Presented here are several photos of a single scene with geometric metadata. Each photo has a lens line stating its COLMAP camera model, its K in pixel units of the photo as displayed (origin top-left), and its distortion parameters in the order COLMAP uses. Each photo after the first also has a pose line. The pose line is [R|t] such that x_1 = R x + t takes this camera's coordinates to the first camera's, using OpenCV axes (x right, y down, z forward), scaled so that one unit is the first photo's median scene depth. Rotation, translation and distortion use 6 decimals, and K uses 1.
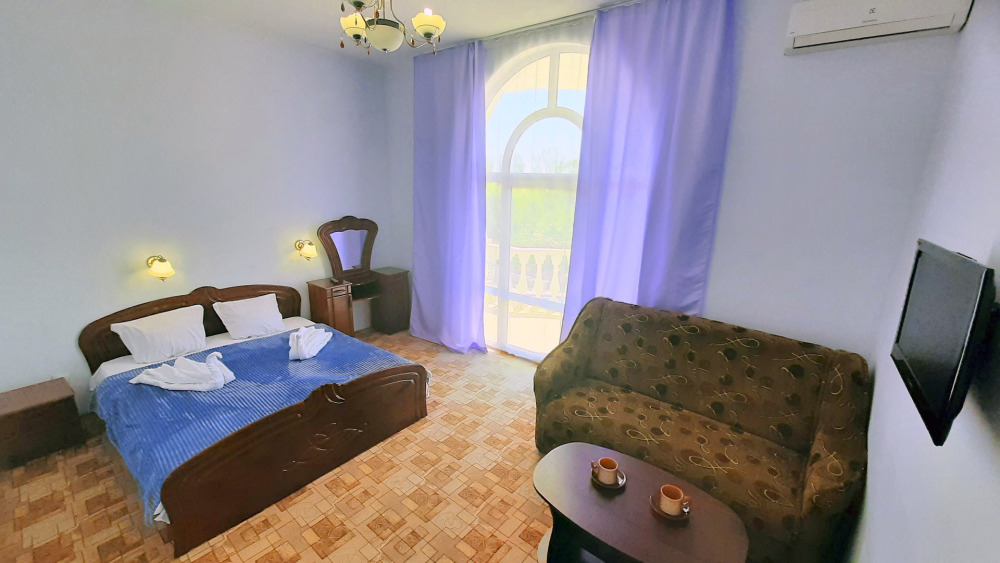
lens RADIAL K [[398.5, 0, 499.8], [0, 398.5, 285.4], [0, 0, 1]] dist [-0.002092, 0.000005]
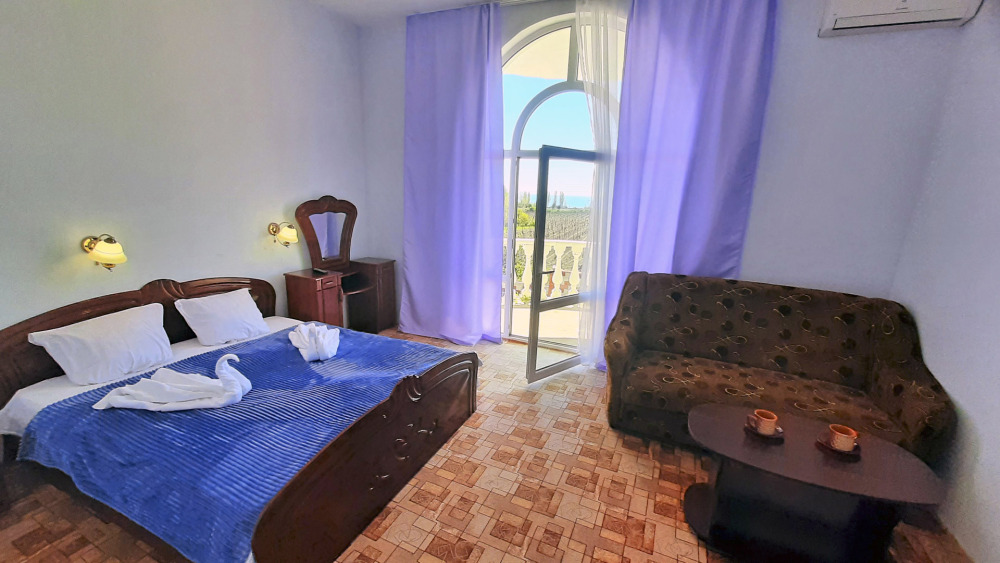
lens RADIAL K [[399.9, 0, 496.9], [0, 399.9, 286.8], [0, 0, 1]] dist [-0.001390, 0.000336]
pose [[0.966364, -0.047658, 0.252723, -0.364802], [0.051084, 0.998670, -0.007007, 0.063136], [-0.252053, 0.019681, 0.967513, 0.122899]]
